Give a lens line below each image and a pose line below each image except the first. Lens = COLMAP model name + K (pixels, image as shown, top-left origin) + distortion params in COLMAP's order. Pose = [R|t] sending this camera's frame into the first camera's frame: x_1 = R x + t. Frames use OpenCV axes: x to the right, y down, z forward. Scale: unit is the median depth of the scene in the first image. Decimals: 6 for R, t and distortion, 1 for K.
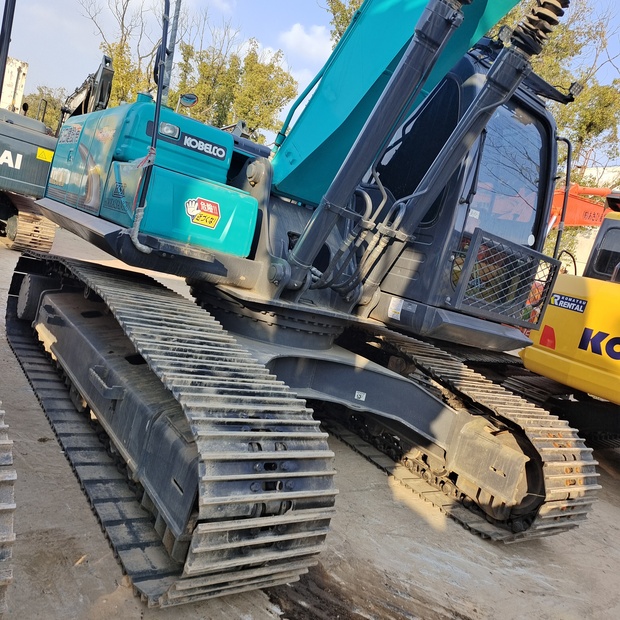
lens RADIAL K [[552.6, 0, 318.0], [0, 552.6, 309.5], [0, 0, 1]] dist [0.033312, 0.008042]
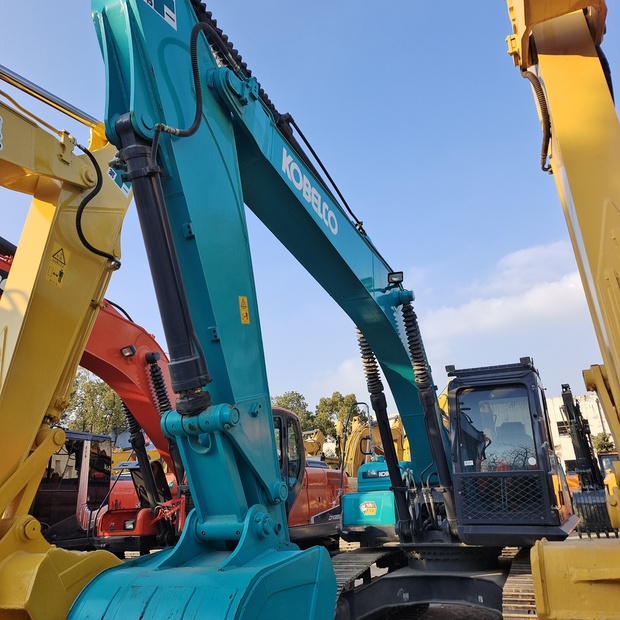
lens RADIAL K [[552.6, 0, 318.0], [0, 552.6, 309.5], [0, 0, 1]] dist [0.033312, 0.008042]
pose [[0.471796, -0.537641, -0.698821, 1.583190], [0.079335, 0.815248, -0.573653, 0.408869], [0.878131, 0.215206, 0.427285, -0.265943]]
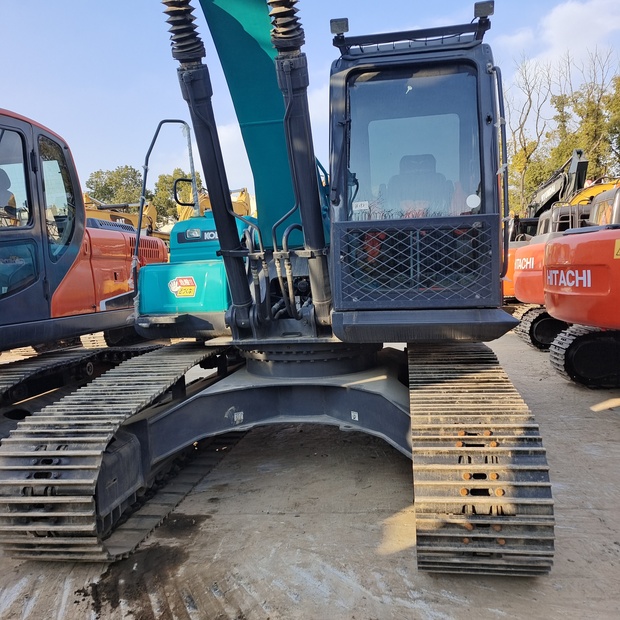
lens RADIAL K [[555.9, 0, 317.7], [0, 555.9, 311.7], [0, 0, 1]] dist [0.060938, -0.006531]
pose [[0.672775, -0.249999, -0.696329, 0.880827], [0.156941, 0.967984, -0.195897, 0.184313], [0.723010, 0.022512, 0.690471, 0.304384]]
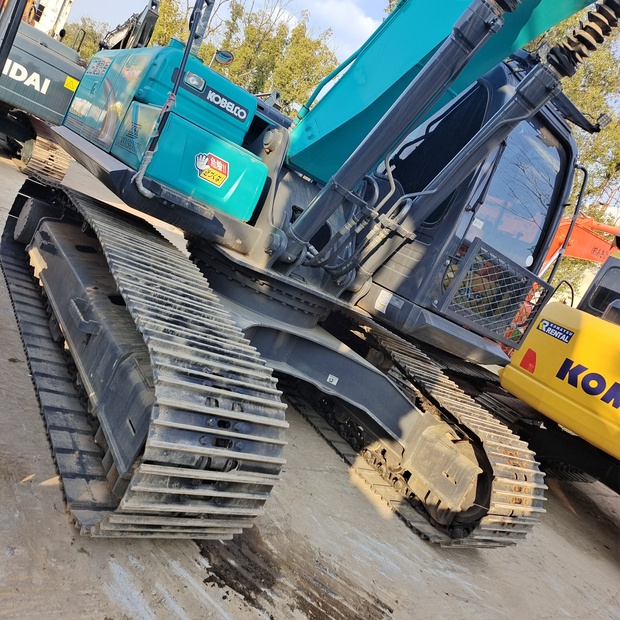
lens RADIAL K [[552.6, 0, 318.0], [0, 552.6, 309.5], [0, 0, 1]] dist [0.033312, 0.008042]
pose [[0.981203, 0.192882, 0.006040, 0.022598], [-0.192975, 0.980843, 0.026603, 0.009685], [-0.000793, -0.027269, 0.999628, -0.007098]]
